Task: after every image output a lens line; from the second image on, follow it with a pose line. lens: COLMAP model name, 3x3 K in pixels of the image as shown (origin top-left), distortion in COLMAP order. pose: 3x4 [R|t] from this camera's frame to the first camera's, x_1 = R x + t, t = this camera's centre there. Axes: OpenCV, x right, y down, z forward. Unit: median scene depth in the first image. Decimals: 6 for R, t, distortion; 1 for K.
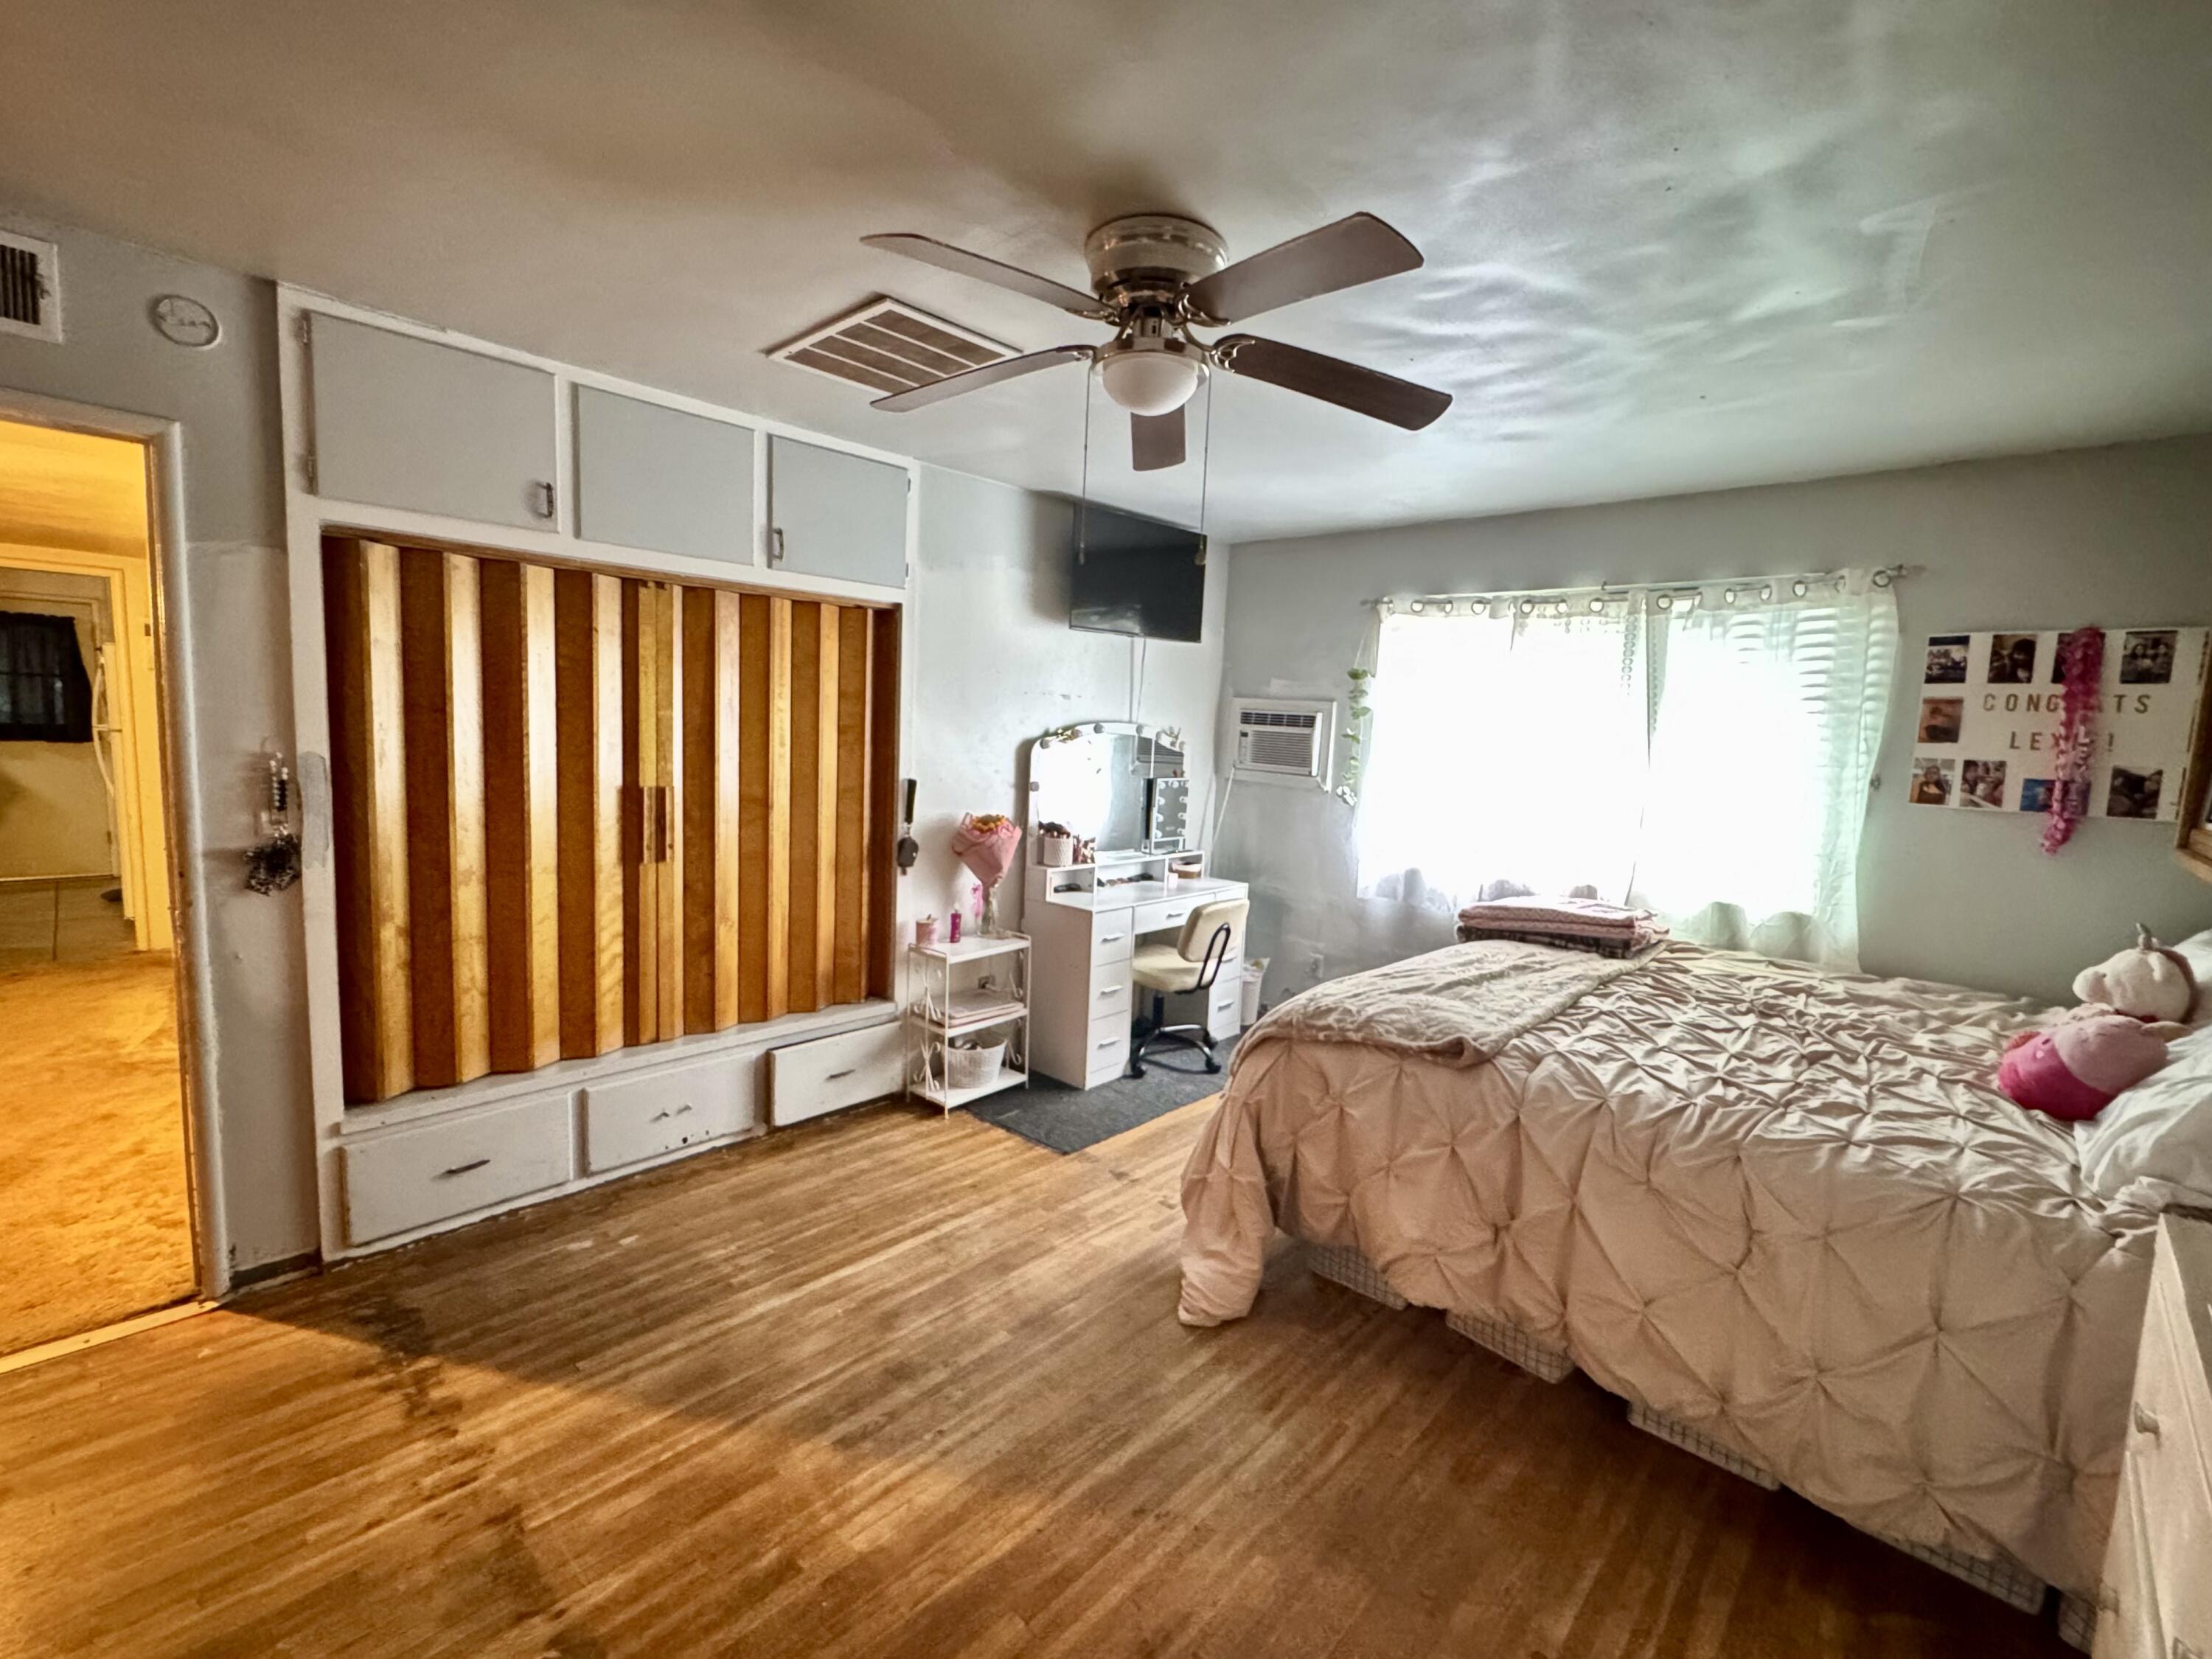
lens RADIAL K [[966.6, 0, 1111.7], [0, 966.6, 829.5], [0, 0, 1]] dist [-0.002192, 0.000077]
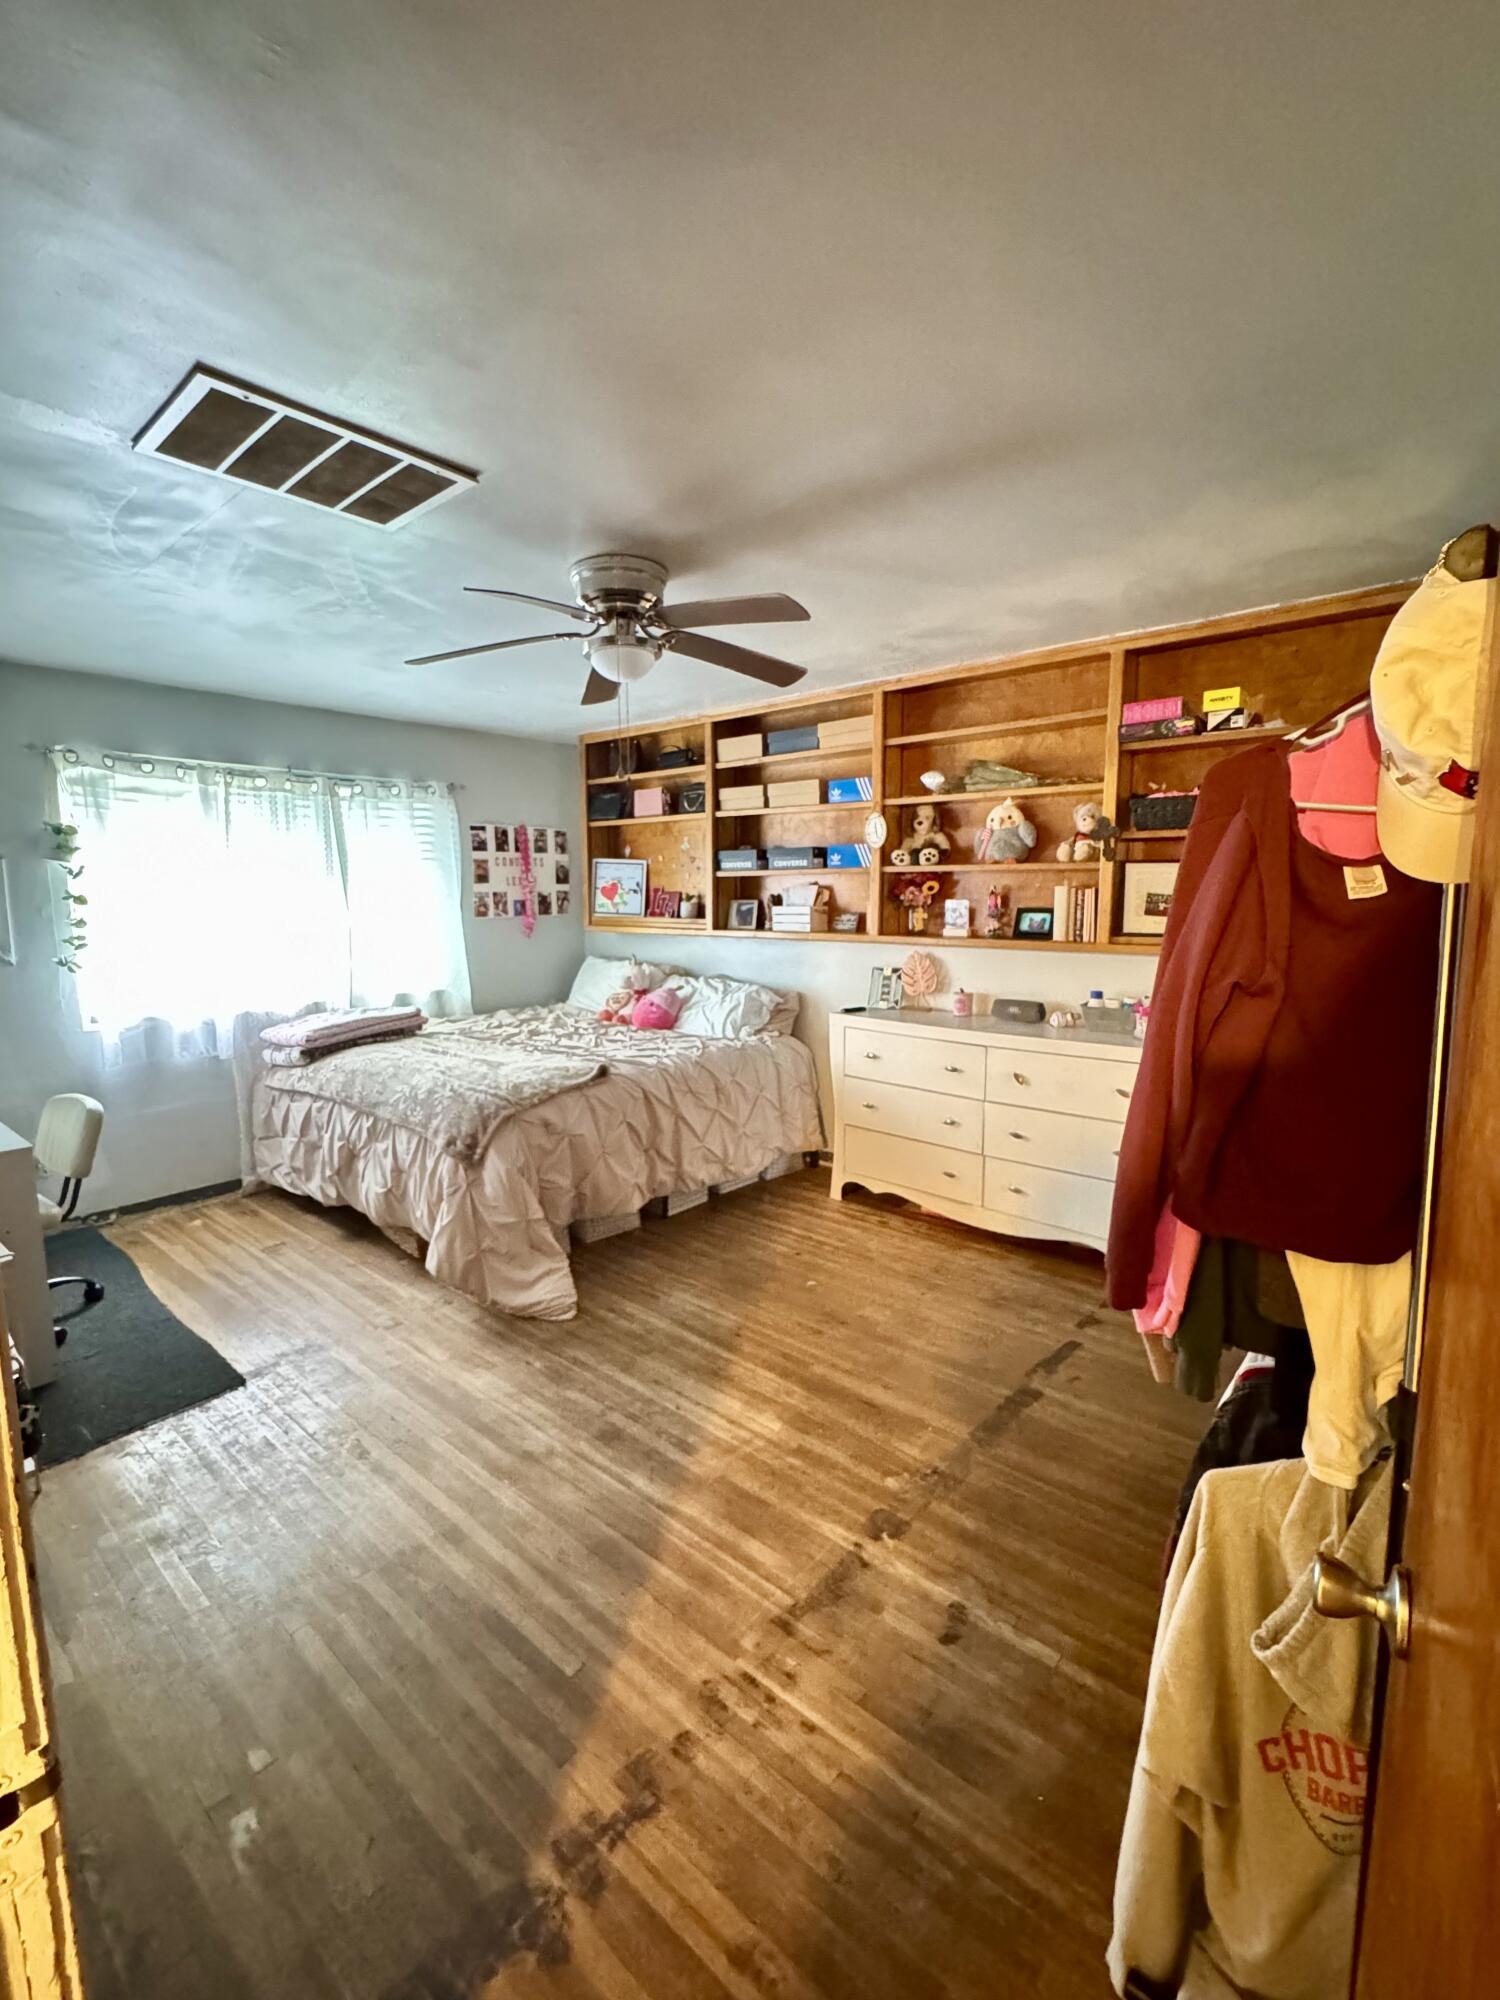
lens RADIAL K [[874.0, 0, 751.8], [0, 874.0, 1001.1], [0, 0, 1]] dist [-0.002192, 0.000077]
pose [[-0.045558, -0.166643, 0.984964, -0.878977], [0.113589, 0.978729, 0.170842, -0.099210], [-0.992483, 0.119664, -0.025660, 0.571243]]
